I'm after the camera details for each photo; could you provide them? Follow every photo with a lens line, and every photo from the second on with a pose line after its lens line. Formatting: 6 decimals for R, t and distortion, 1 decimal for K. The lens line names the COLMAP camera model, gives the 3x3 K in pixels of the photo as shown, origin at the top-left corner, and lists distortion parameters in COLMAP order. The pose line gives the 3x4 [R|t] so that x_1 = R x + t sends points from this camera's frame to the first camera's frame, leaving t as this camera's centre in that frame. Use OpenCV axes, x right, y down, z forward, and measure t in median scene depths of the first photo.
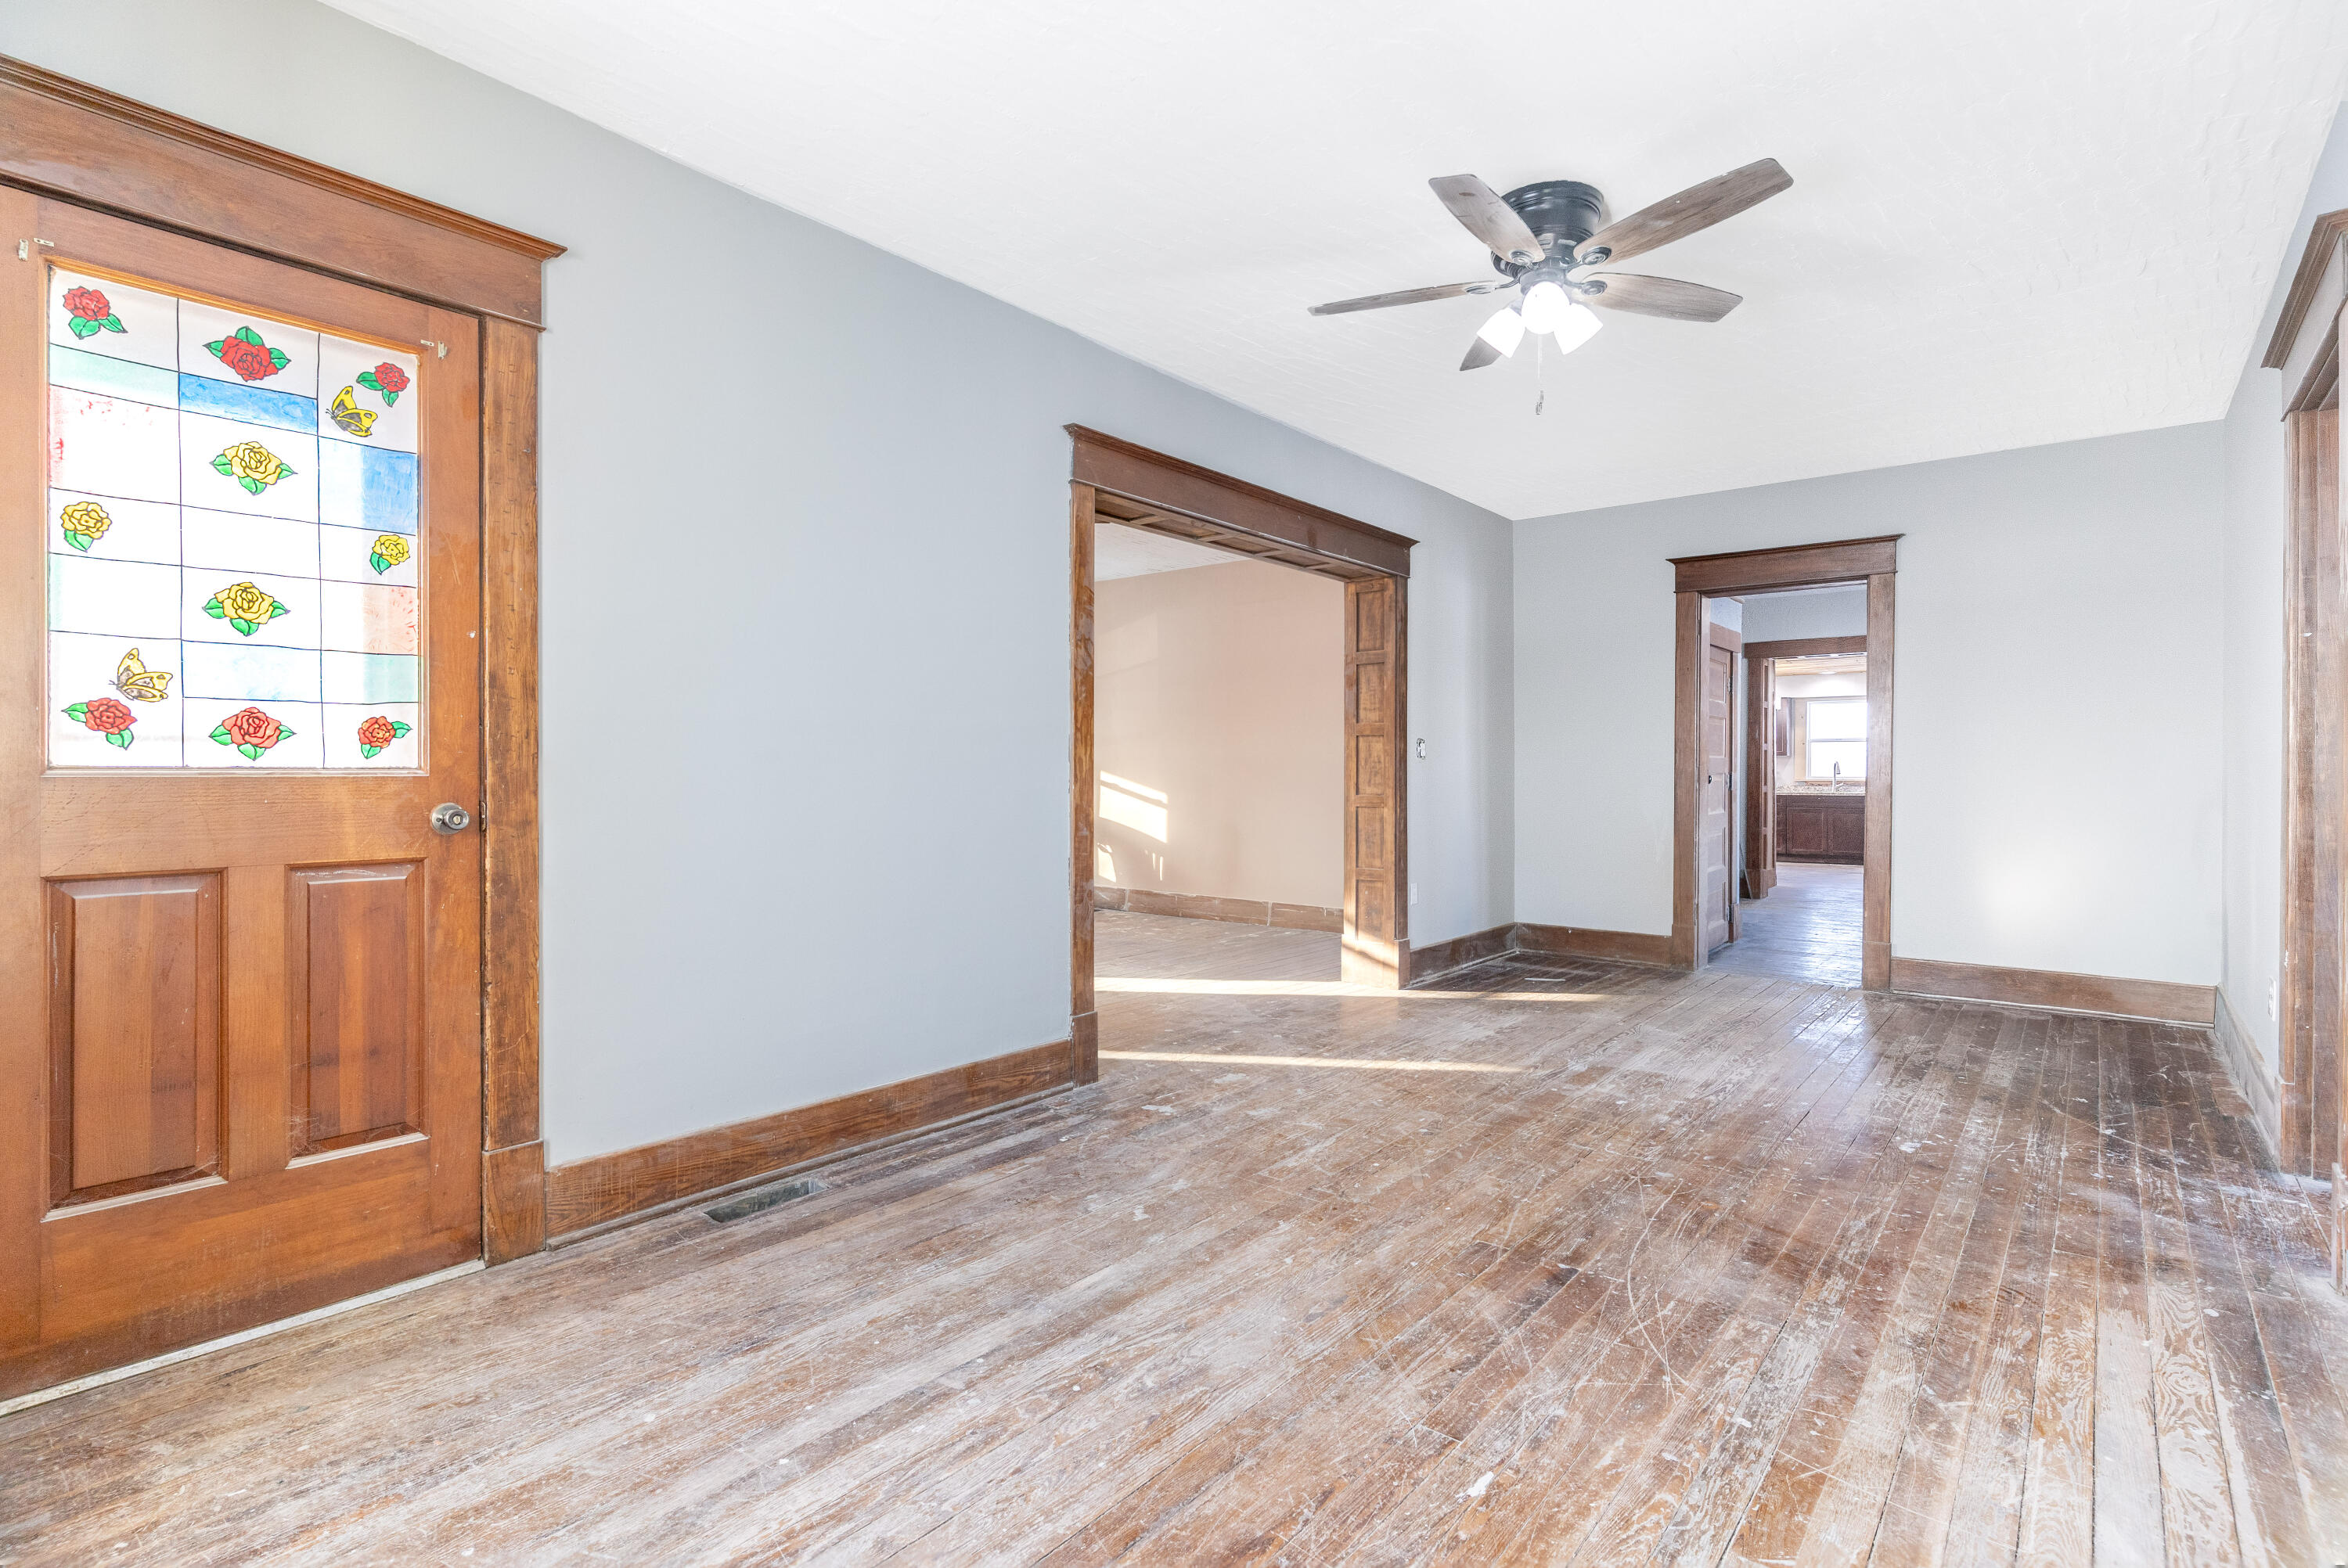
lens RADIAL K [[1121.4, 0, 1169.5], [0, 1121.4, 779.8], [0, 0, 1]] dist [0.003112, -0.000022]
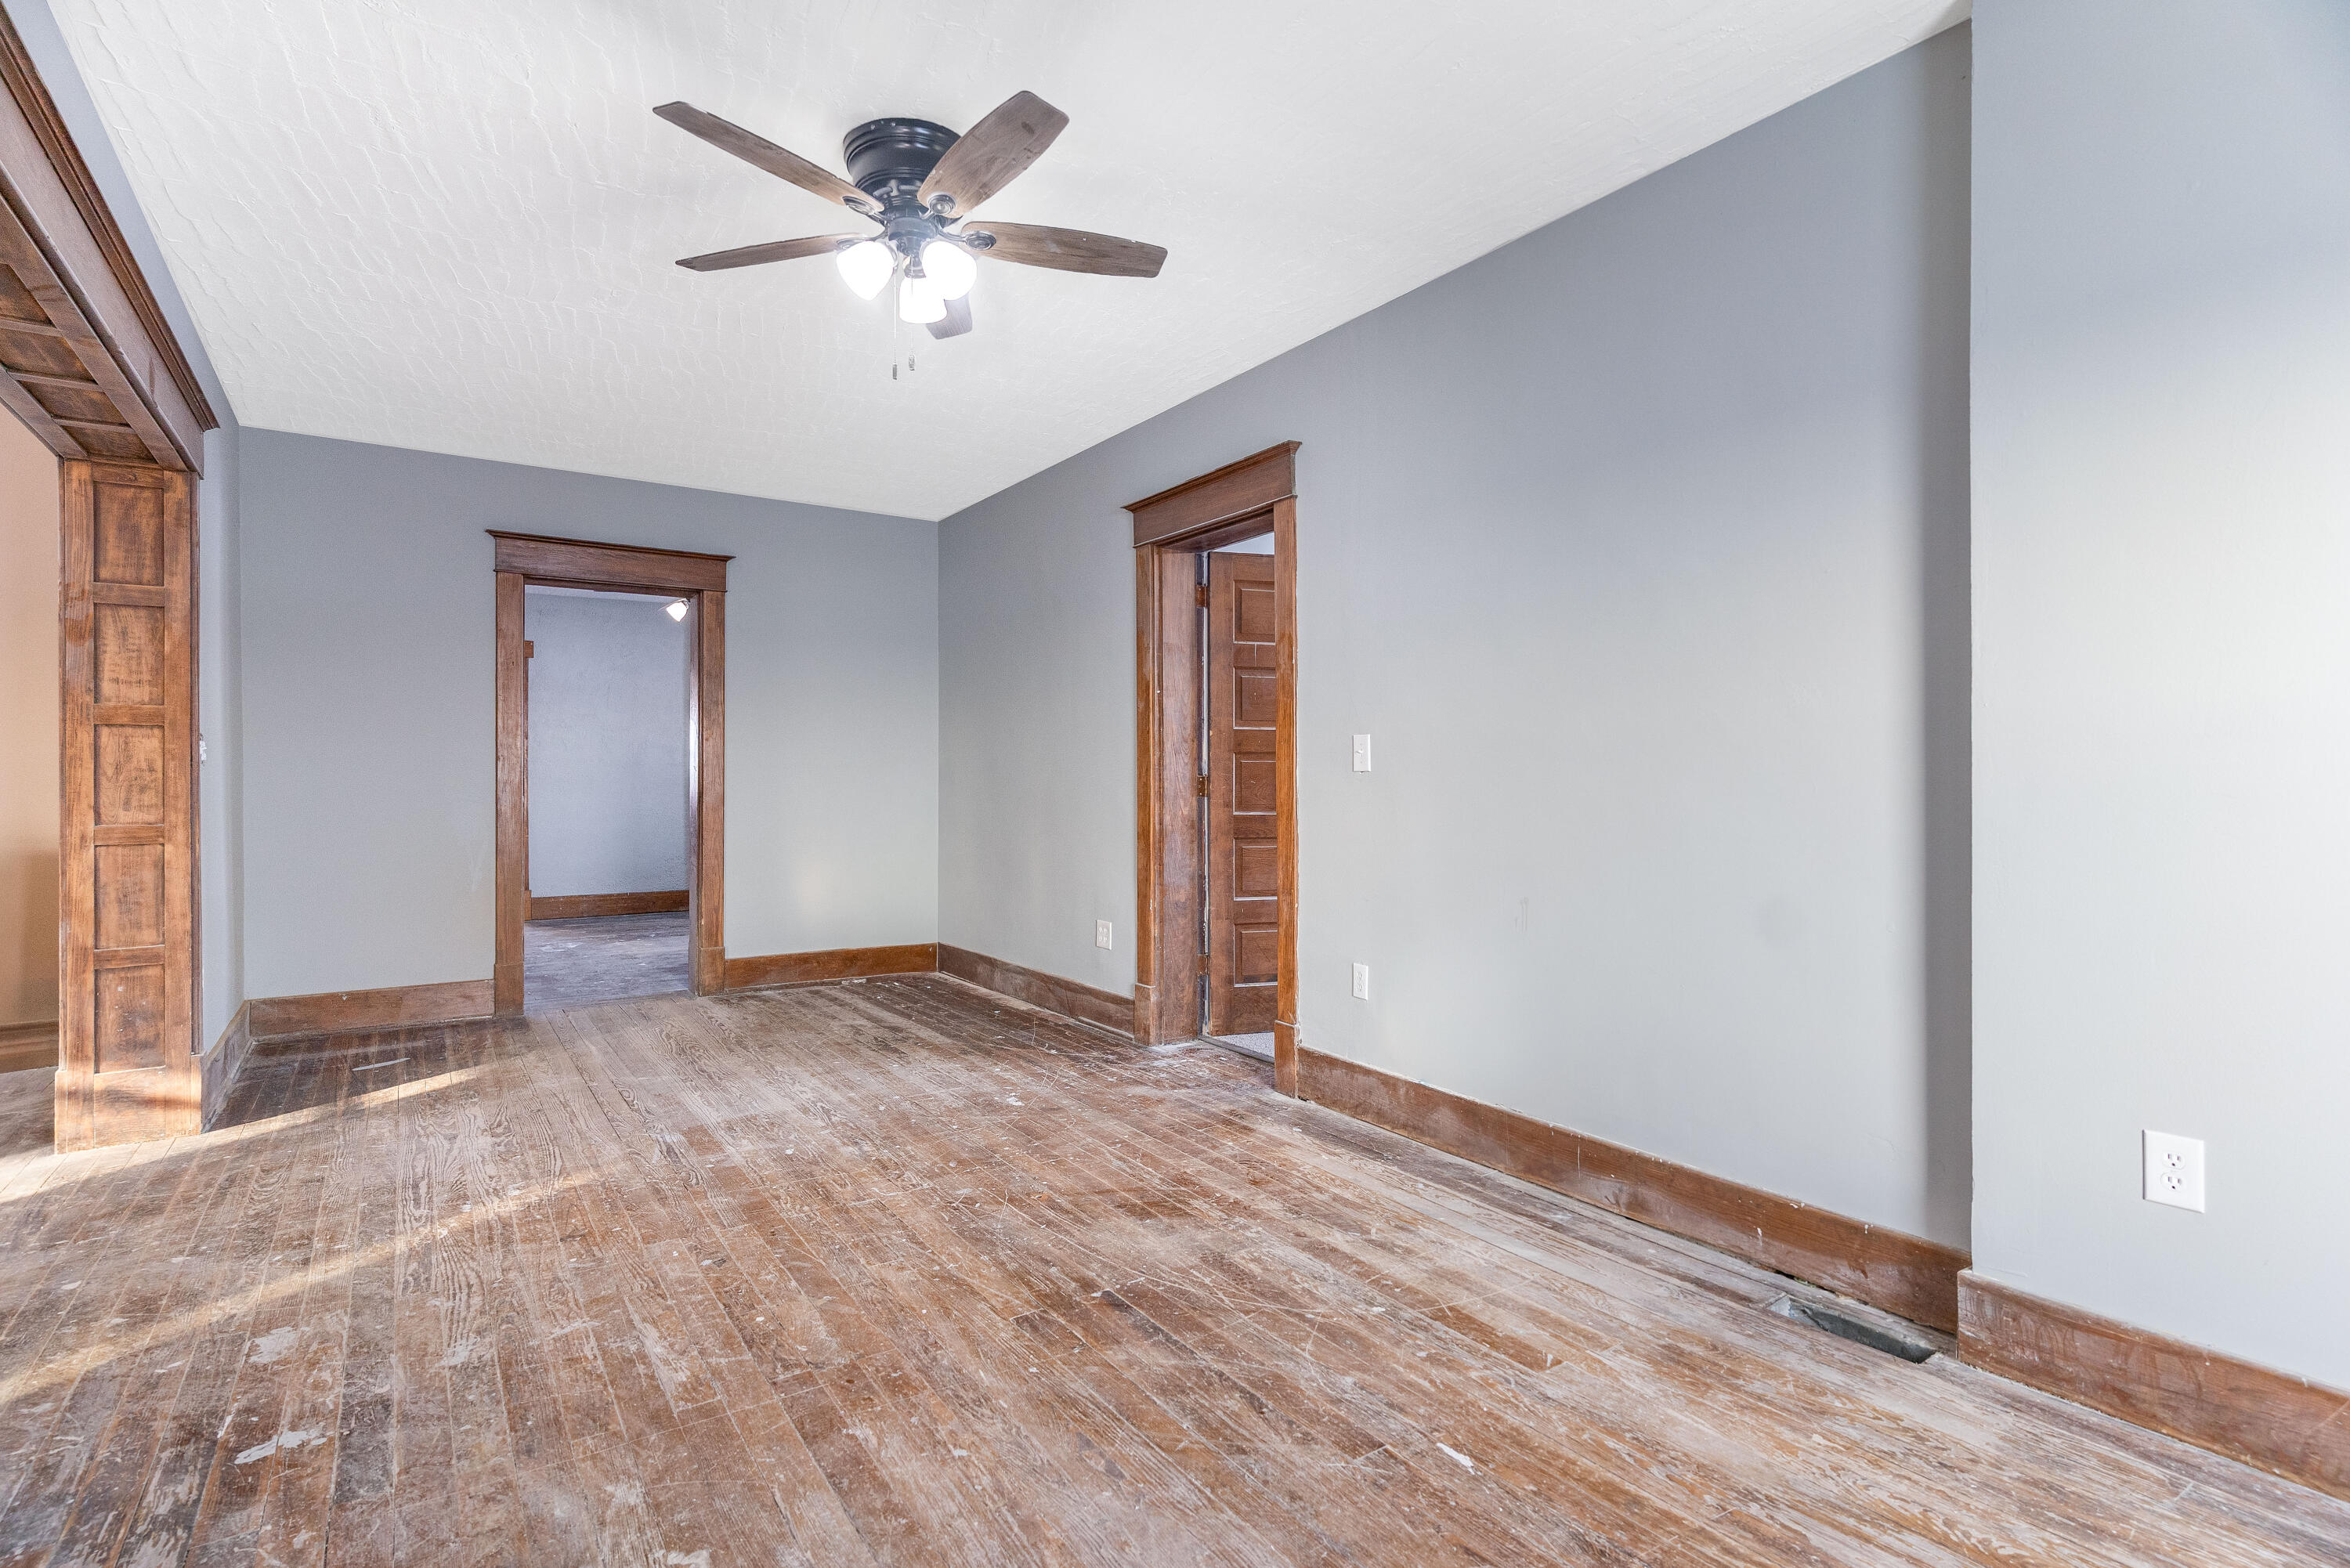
lens RADIAL K [[1139.4, 0, 1182.3], [0, 1139.4, 783.4], [0, 0, 1]] dist [0.000007, -0.000878]
pose [[0.268373, -0.005271, 0.963301, -0.483577], [0.010007, 0.999946, 0.002684, -0.008466], [-0.963263, 0.008919, 0.268412, 0.556076]]
